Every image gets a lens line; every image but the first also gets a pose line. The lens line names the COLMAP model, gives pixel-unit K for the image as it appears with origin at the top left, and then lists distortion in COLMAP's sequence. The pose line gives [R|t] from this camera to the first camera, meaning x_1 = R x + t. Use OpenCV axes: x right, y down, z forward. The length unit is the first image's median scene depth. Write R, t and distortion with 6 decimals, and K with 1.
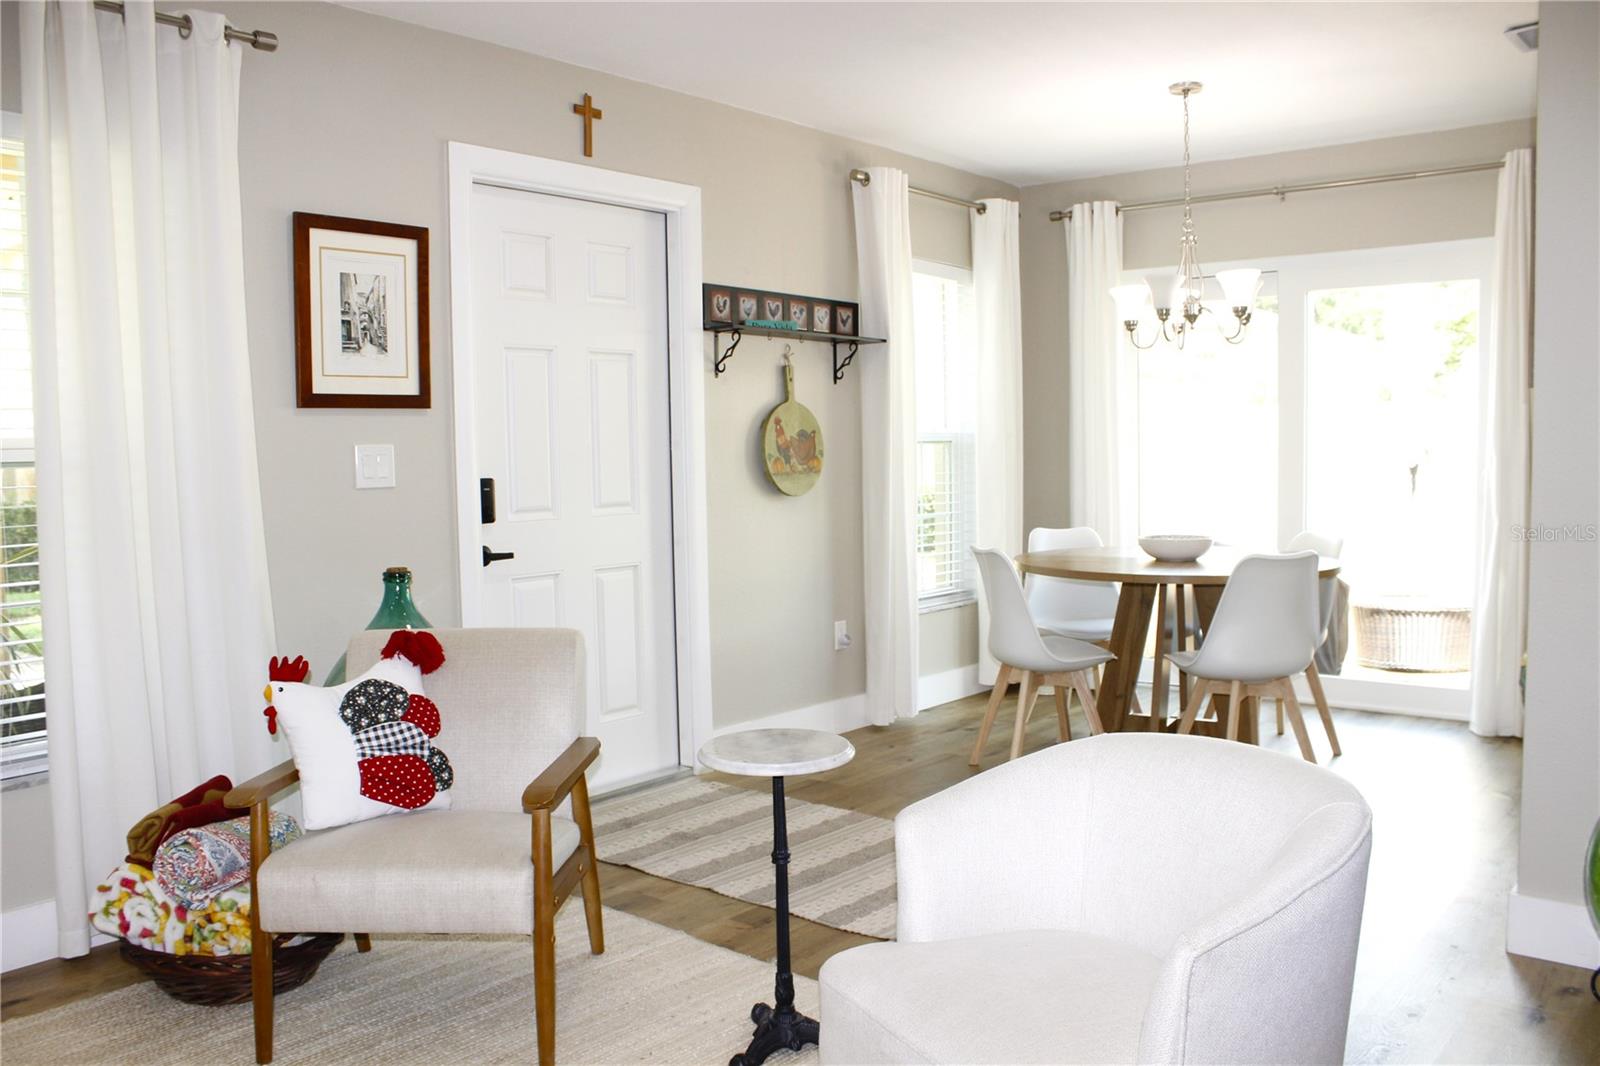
lens RADIAL K [[1385.6, 0, 800.0], [0, 1385.6, 533.0], [0, 0, 1]] dist [-0.131915, 0.165761]
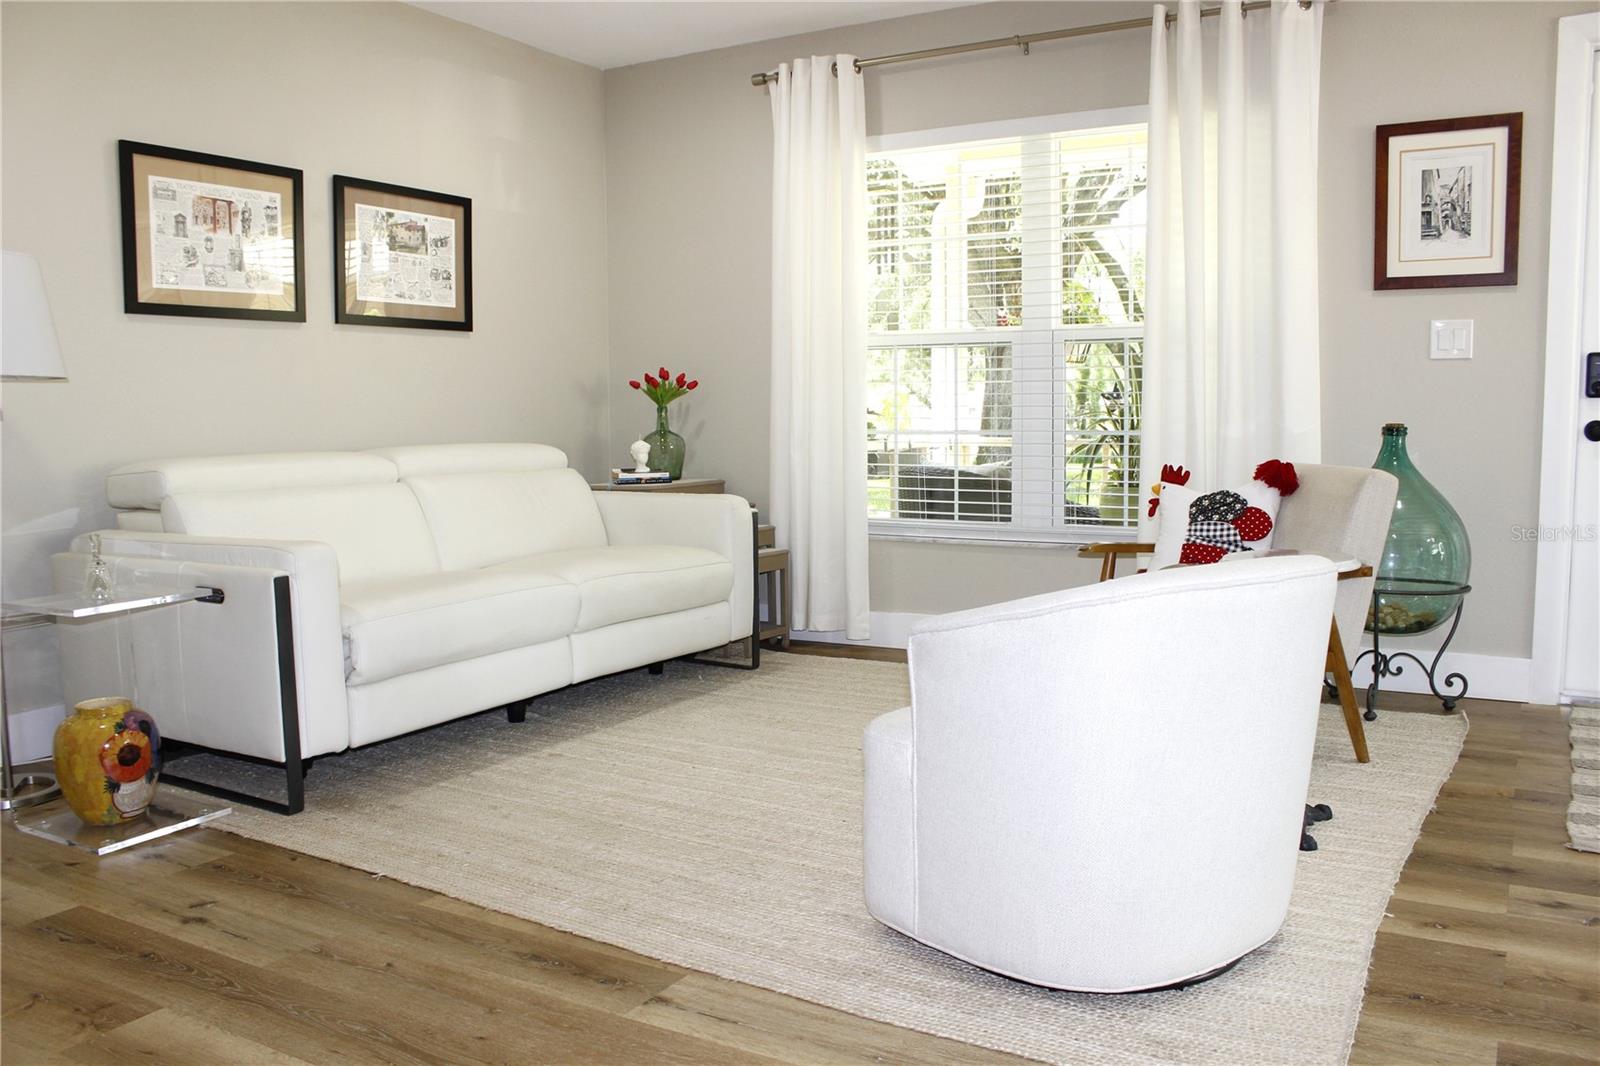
lens RADIAL K [[1385.6, 0, 800.0], [0, 1385.6, 533.0], [0, 0, 1]] dist [-0.131915, 0.165761]
pose [[0.153250, 0.101795, -0.982930, 0.731507], [-0.068687, 0.993372, 0.092167, 0.043941], [0.985797, 0.053390, 0.159227, 0.314253]]
